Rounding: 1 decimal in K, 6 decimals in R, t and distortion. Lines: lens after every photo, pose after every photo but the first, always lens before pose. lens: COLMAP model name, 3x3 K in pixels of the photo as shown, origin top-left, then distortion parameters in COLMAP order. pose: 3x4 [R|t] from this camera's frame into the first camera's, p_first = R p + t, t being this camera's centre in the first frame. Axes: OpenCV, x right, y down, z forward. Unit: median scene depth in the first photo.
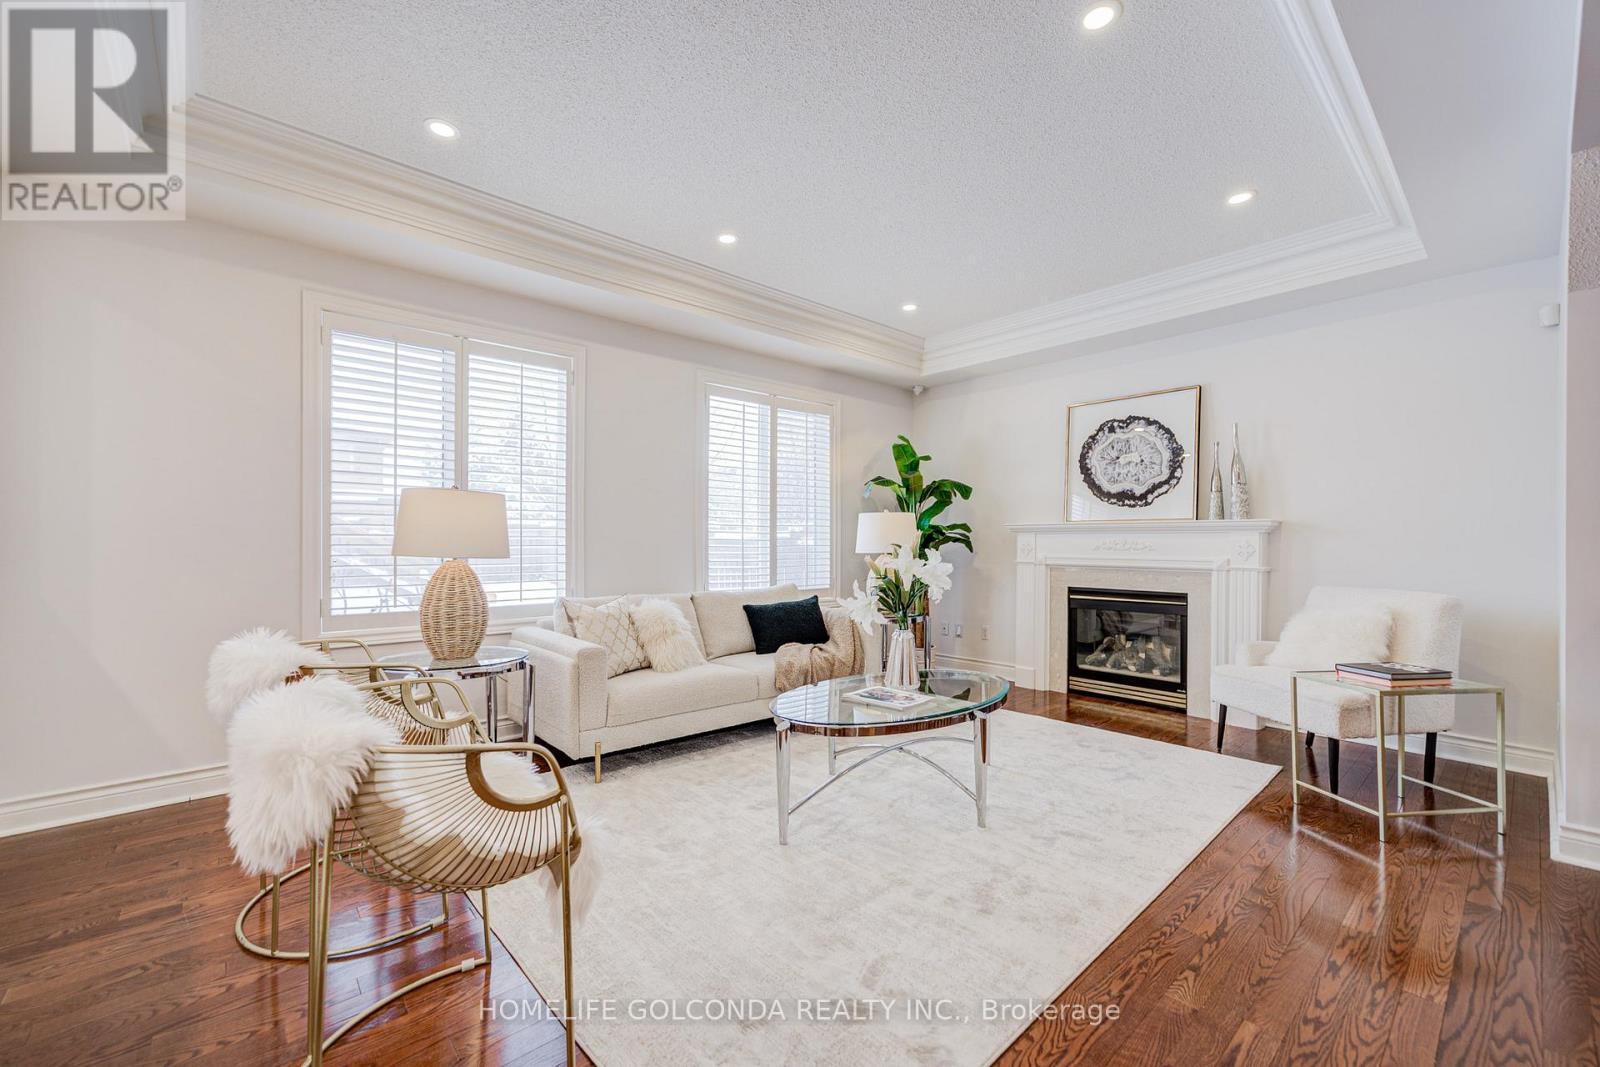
lens RADIAL K [[682.1, 0, 801.9], [0, 682.1, 539.5], [0, 0, 1]] dist [-0.015226, 0.000749]
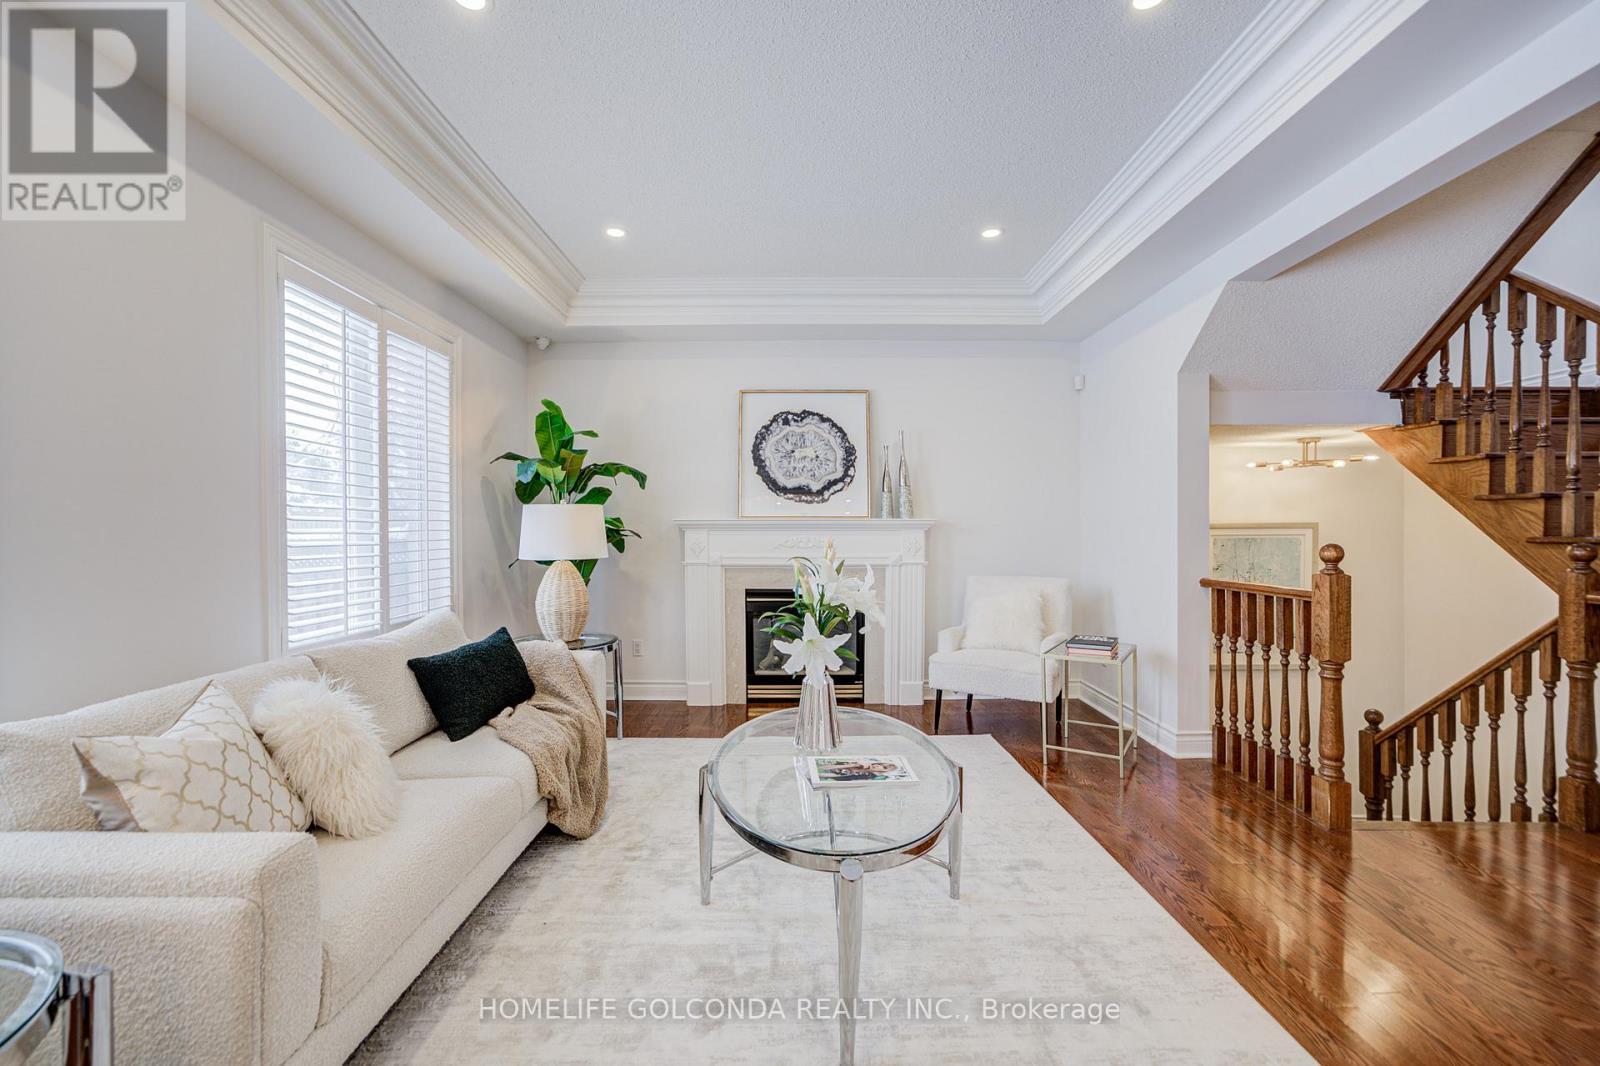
lens RADIAL K [[682.1, 0, 796.2], [0, 682.1, 526.1], [0, 0, 1]] dist [-0.015226, 0.000749]
pose [[0.690365, -0.001483, 0.723459, -0.235657], [0.001685, 0.999998, 0.000442, -0.014769], [-0.723459, 0.000914, 0.690367, 0.324923]]
